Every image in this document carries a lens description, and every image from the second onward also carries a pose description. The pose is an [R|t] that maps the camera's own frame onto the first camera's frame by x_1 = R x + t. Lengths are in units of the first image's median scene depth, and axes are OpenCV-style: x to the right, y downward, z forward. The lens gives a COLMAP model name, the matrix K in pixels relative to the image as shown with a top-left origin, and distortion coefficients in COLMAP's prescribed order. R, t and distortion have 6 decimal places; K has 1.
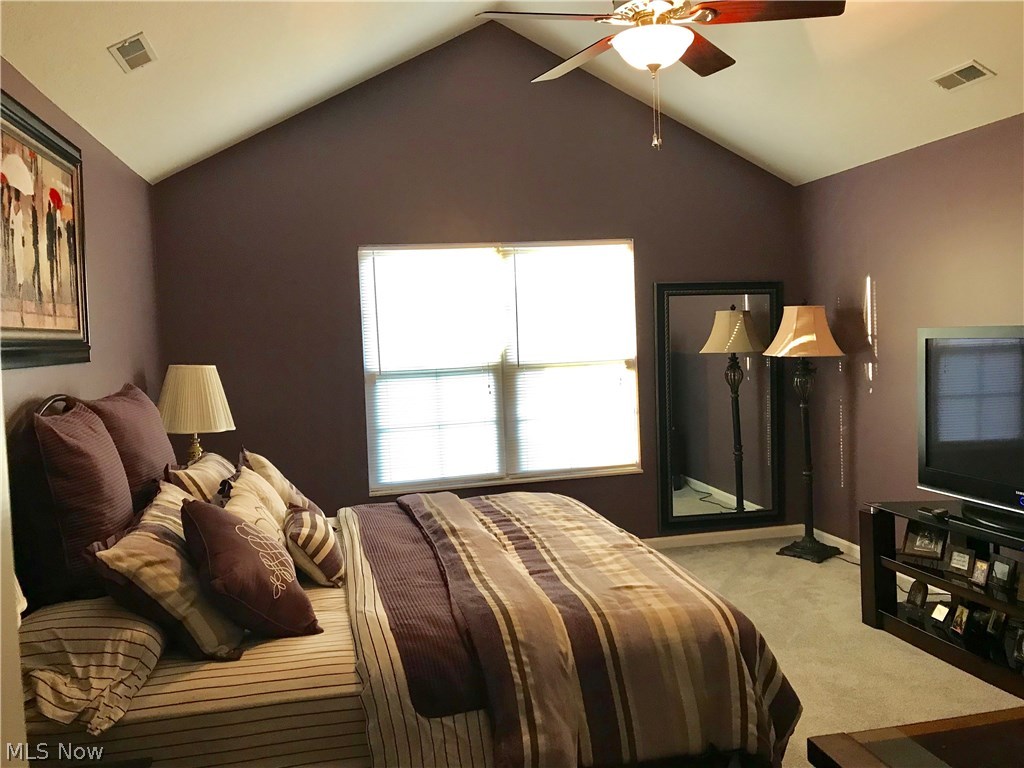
lens RADIAL K [[837.7, 0, 514.0], [0, 837.7, 375.9], [0, 0, 1]] dist [0.074468, -0.103975]
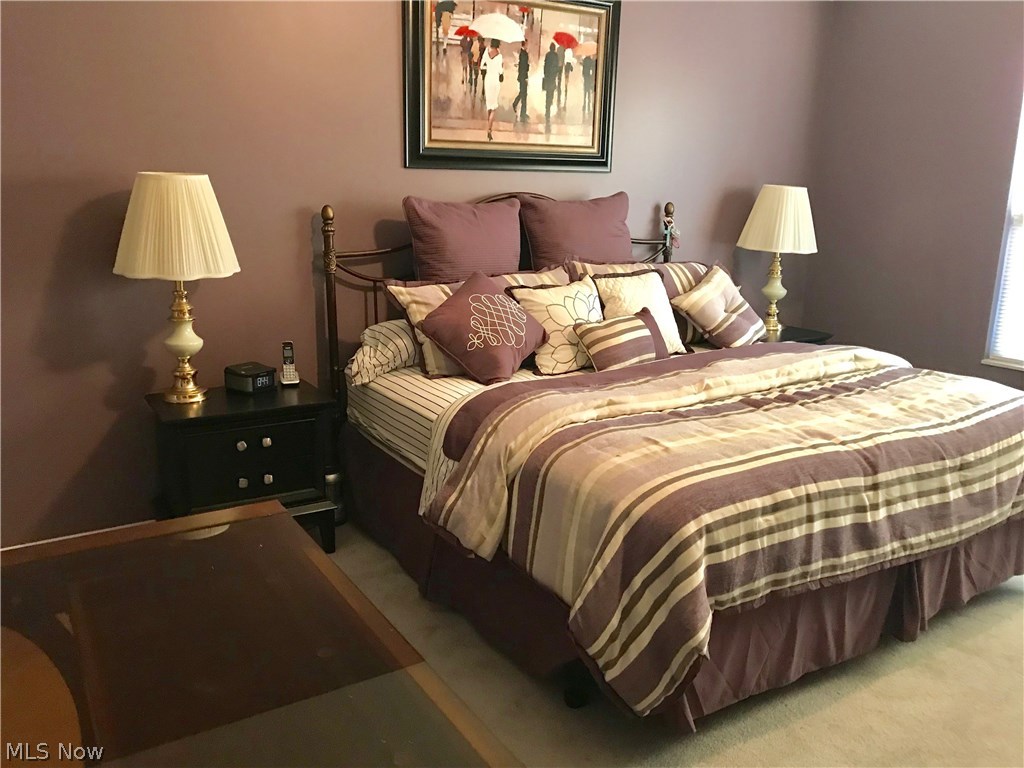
lens RADIAL K [[830.5, 0, 511.3], [0, 830.5, 375.8], [0, 0, 1]] dist [0.099831, -0.205177]
pose [[0.348464, 0.255533, -0.901818, 0.571708], [-0.077776, 0.966687, 0.243861, -0.014800], [0.934090, -0.014837, 0.356730, 0.358769]]
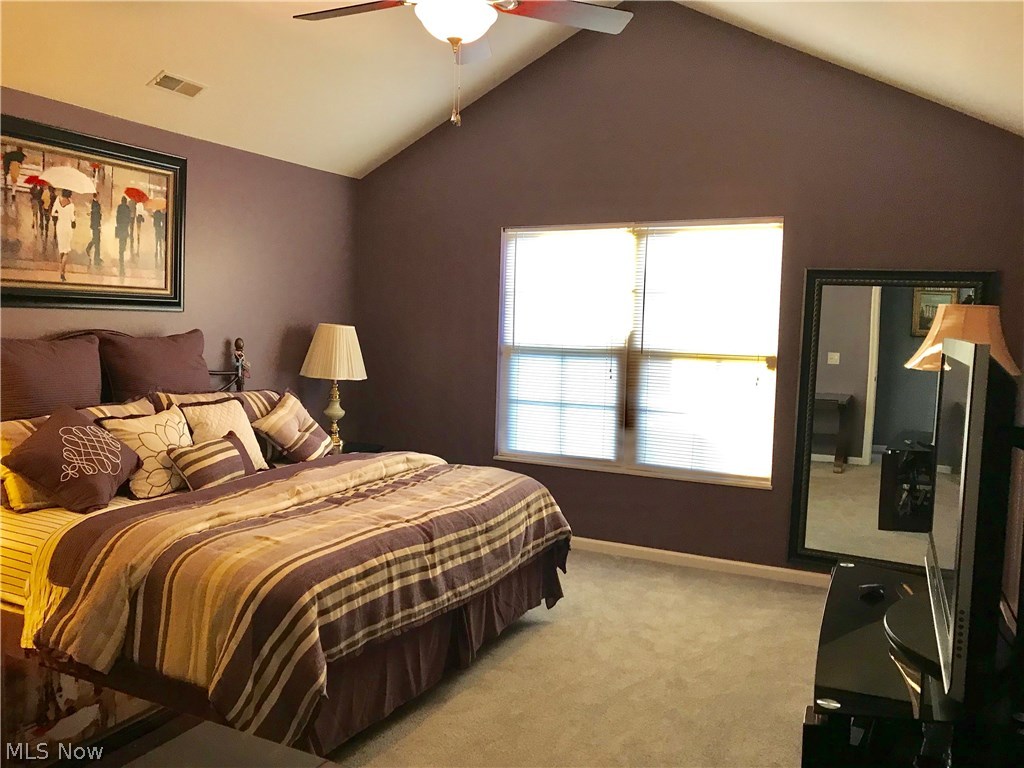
lens RADIAL K [[830.5, 0, 511.3], [0, 830.5, 375.8], [0, 0, 1]] dist [0.099831, -0.205177]
pose [[0.777368, 0.103312, -0.620504, 0.681550], [-0.092348, 0.994476, 0.049885, -0.026889], [0.622230, 0.018523, 0.782615, 0.230052]]
